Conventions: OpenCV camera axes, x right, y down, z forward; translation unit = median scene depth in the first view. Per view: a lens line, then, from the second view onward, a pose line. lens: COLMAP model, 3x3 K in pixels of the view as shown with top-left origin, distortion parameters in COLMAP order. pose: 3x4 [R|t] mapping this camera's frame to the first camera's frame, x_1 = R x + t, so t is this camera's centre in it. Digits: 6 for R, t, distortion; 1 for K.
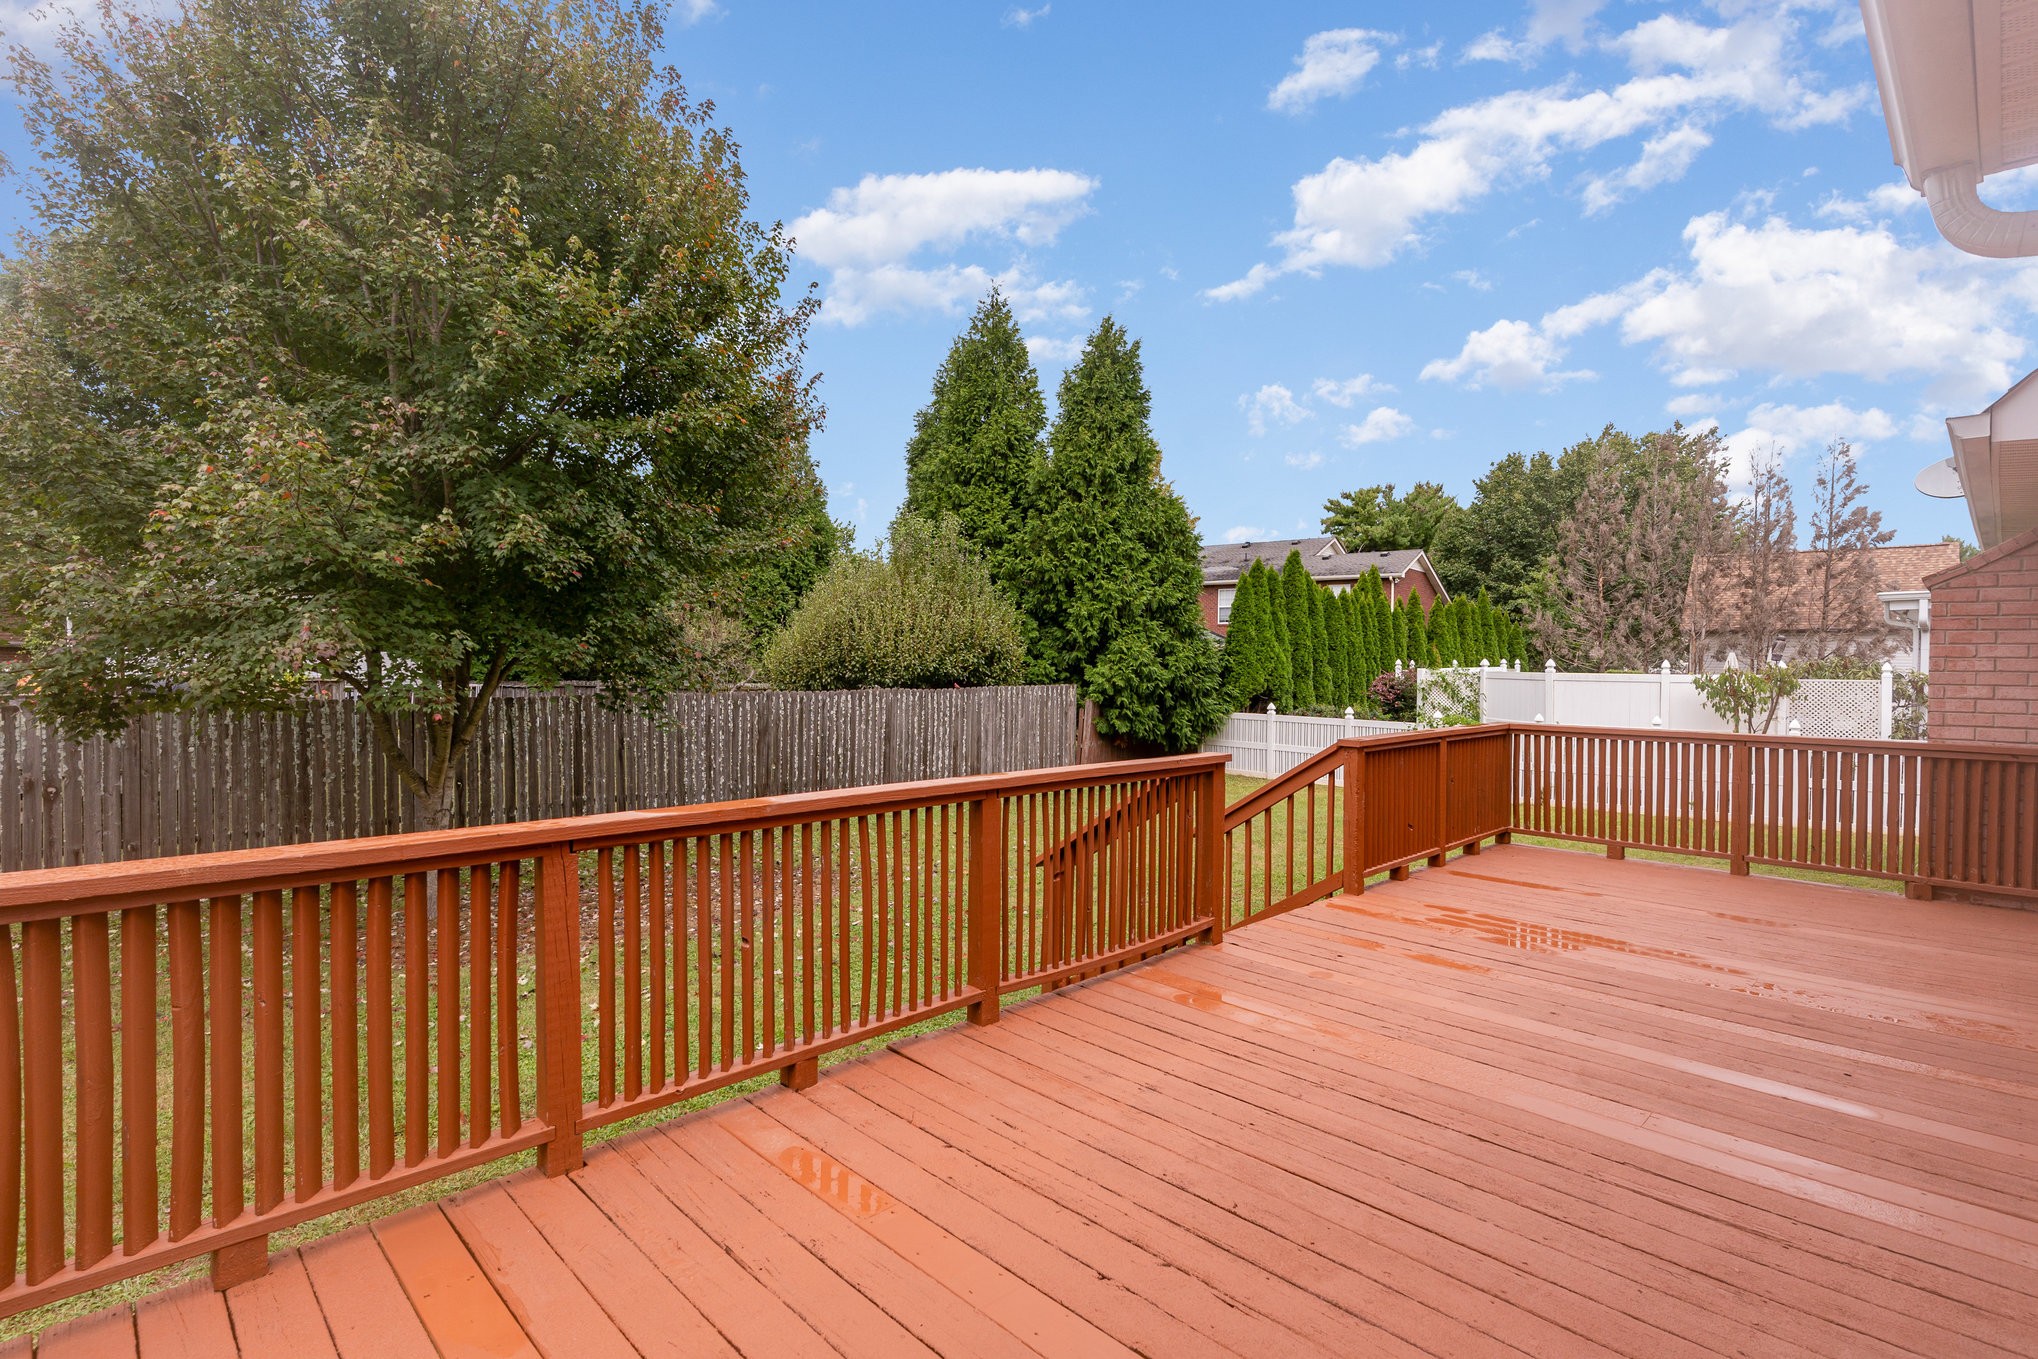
lens RADIAL K [[979.1, 0, 1019.2], [0, 979.1, 679.4], [0, 0, 1]] dist [-0.004356, 0.000720]
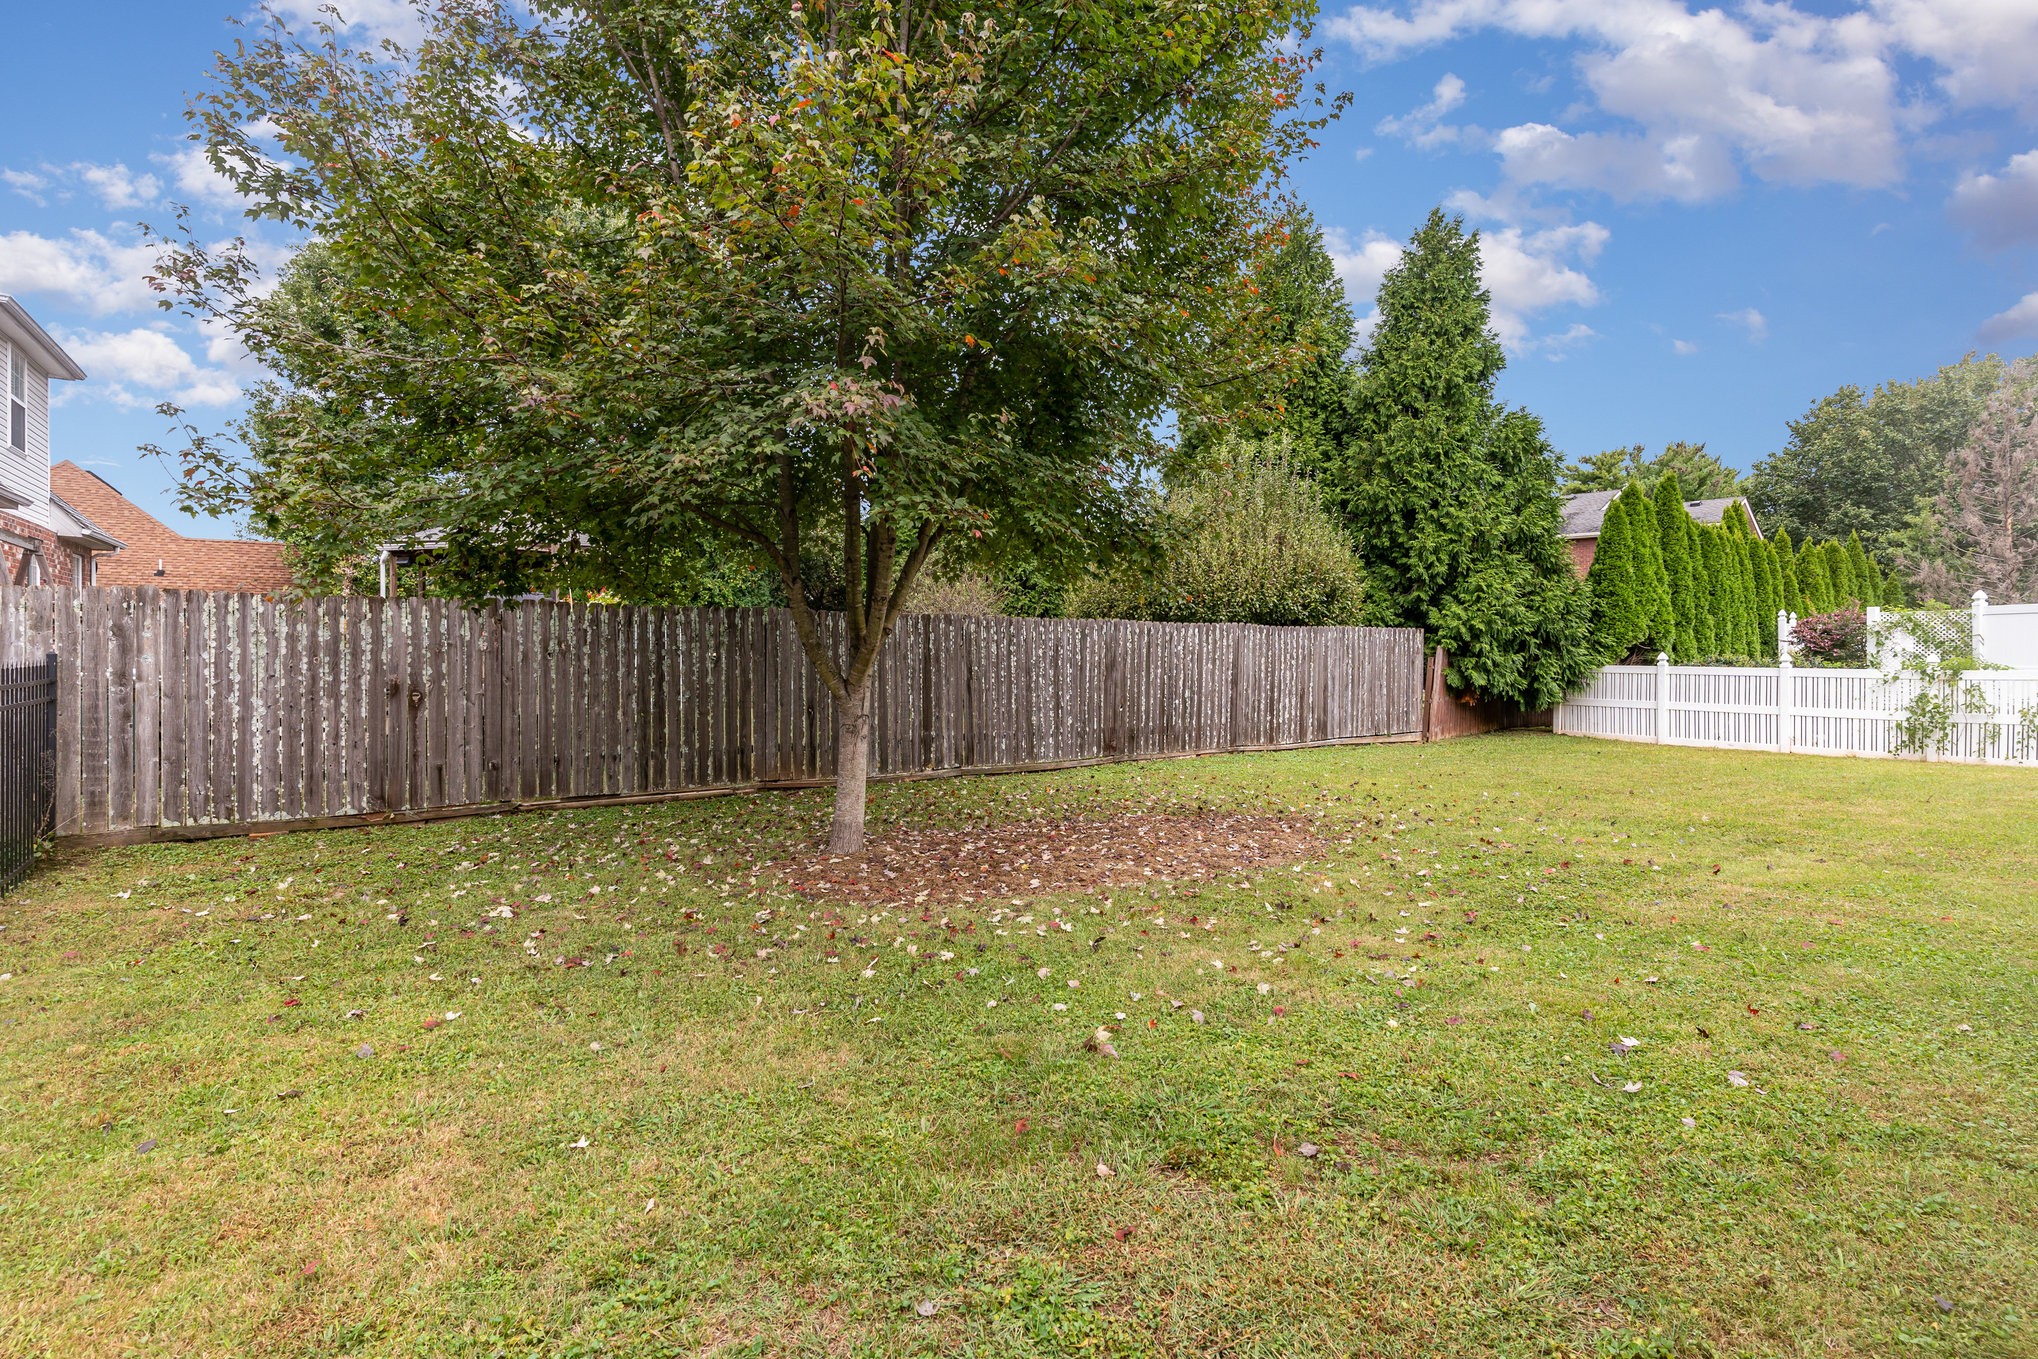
lens RADIAL K [[979.1, 0, 1019.8], [0, 979.1, 673.9], [0, 0, 1]] dist [-0.004356, 0.000720]
pose [[0.987213, 0.000155, -0.159406, -0.149587], [-0.000350, 0.999999, -0.001200, 0.044664], [0.159406, 0.001240, 0.987212, 0.103998]]
